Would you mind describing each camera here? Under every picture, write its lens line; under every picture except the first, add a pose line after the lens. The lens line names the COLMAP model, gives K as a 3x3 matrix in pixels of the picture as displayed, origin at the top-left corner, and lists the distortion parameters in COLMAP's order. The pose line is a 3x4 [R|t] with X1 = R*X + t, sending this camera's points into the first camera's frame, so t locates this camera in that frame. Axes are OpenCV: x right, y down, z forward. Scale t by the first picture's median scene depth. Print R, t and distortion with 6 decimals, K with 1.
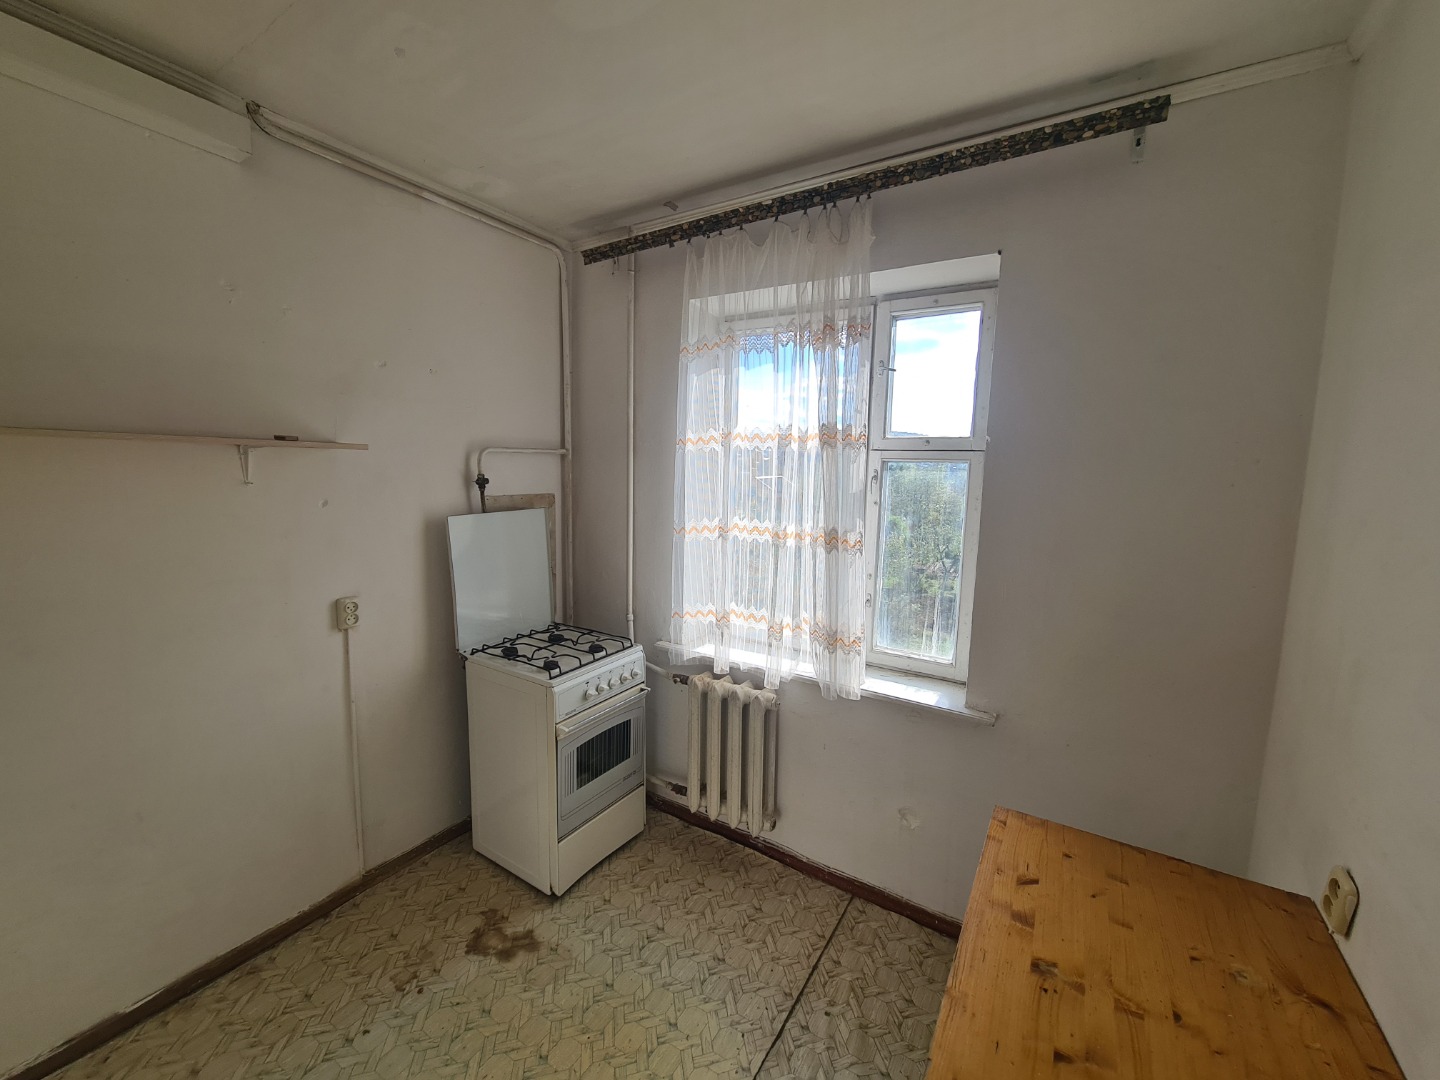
lens RADIAL K [[579.3, 0, 711.1], [0, 579.3, 535.2], [0, 0, 1]] dist [-0.006876, -0.000540]
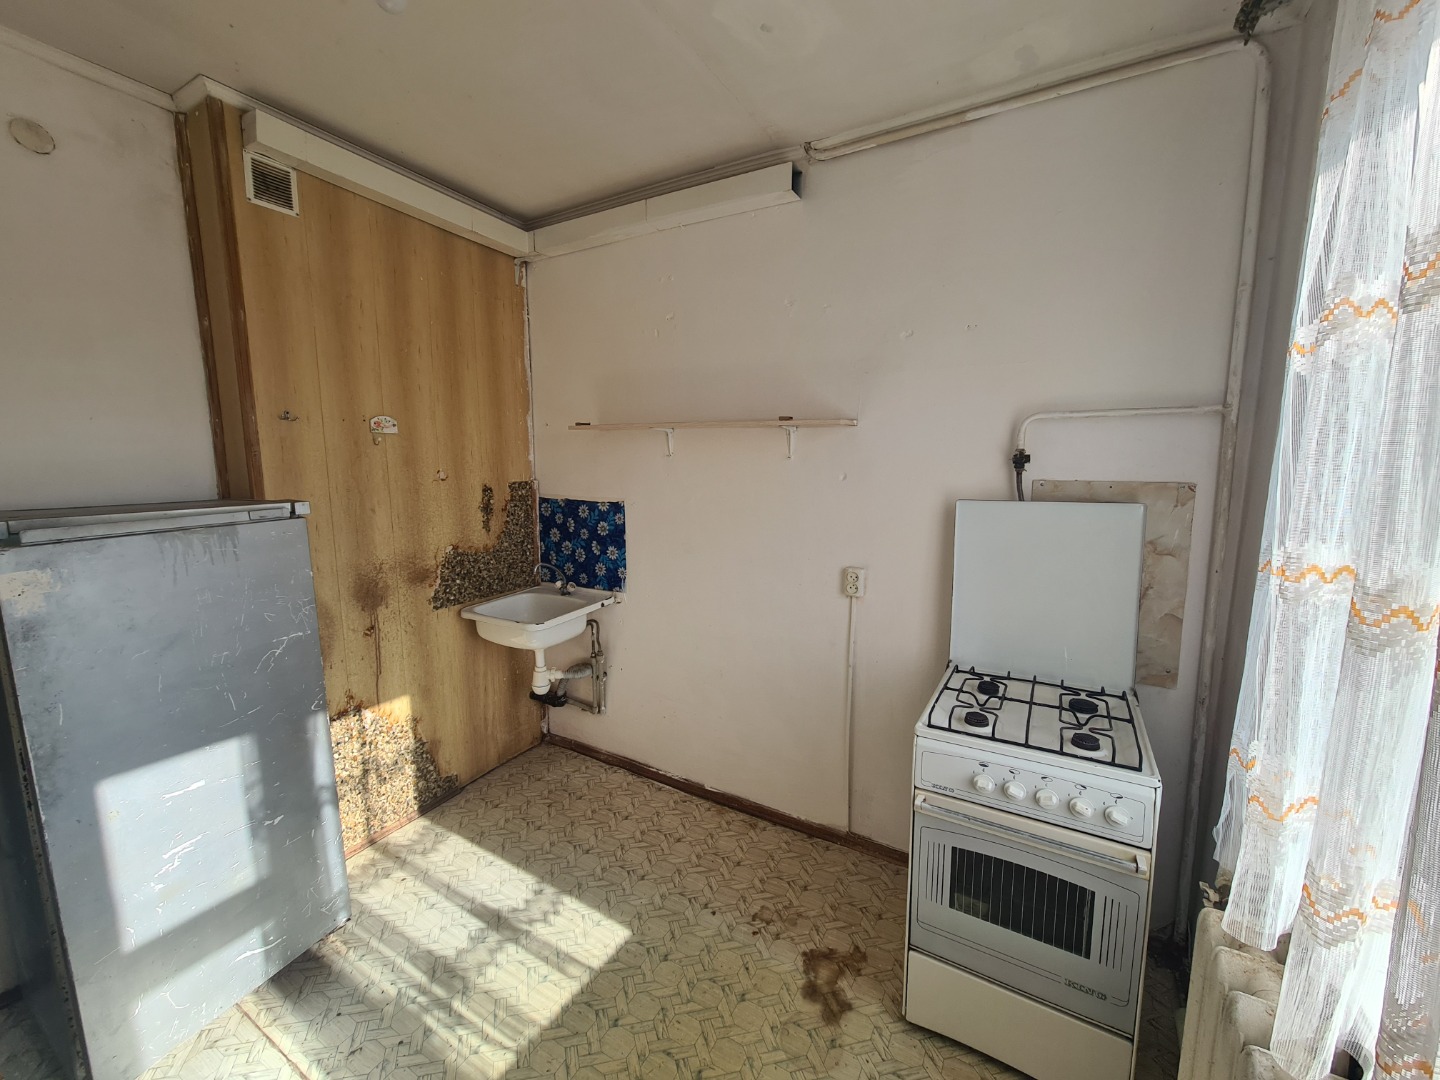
lens RADIAL K [[579.3, 0, 709.4], [0, 579.3, 535.8], [0, 0, 1]] dist [-0.006876, -0.000540]
pose [[0.032739, 0.109160, -0.993485, 0.418771], [-0.124836, 0.986680, 0.104298, -0.027422], [0.991637, 0.120608, 0.045930, 0.696003]]
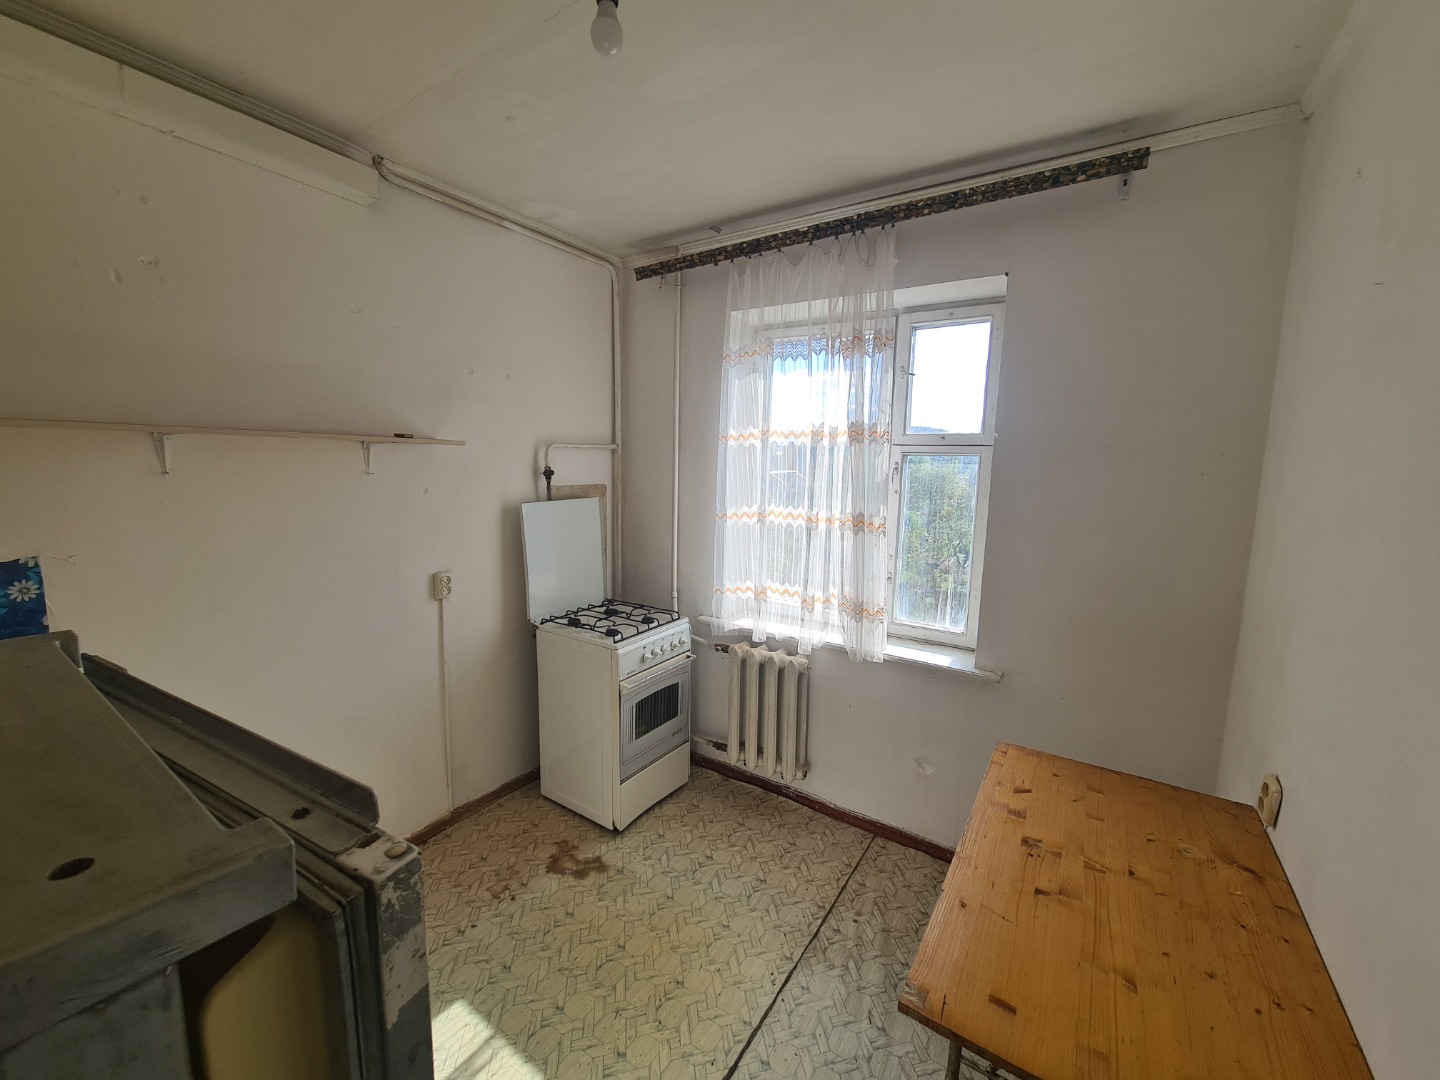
lens RADIAL K [[579.3, 0, 710.8], [0, 579.3, 537.4], [0, 0, 1]] dist [-0.006876, -0.000540]
pose [[0.999766, 0.001530, -0.021575, -0.062312], [-0.001286, 0.999935, 0.011318, 0.024406], [0.021591, -0.011287, 0.999703, -0.161927]]
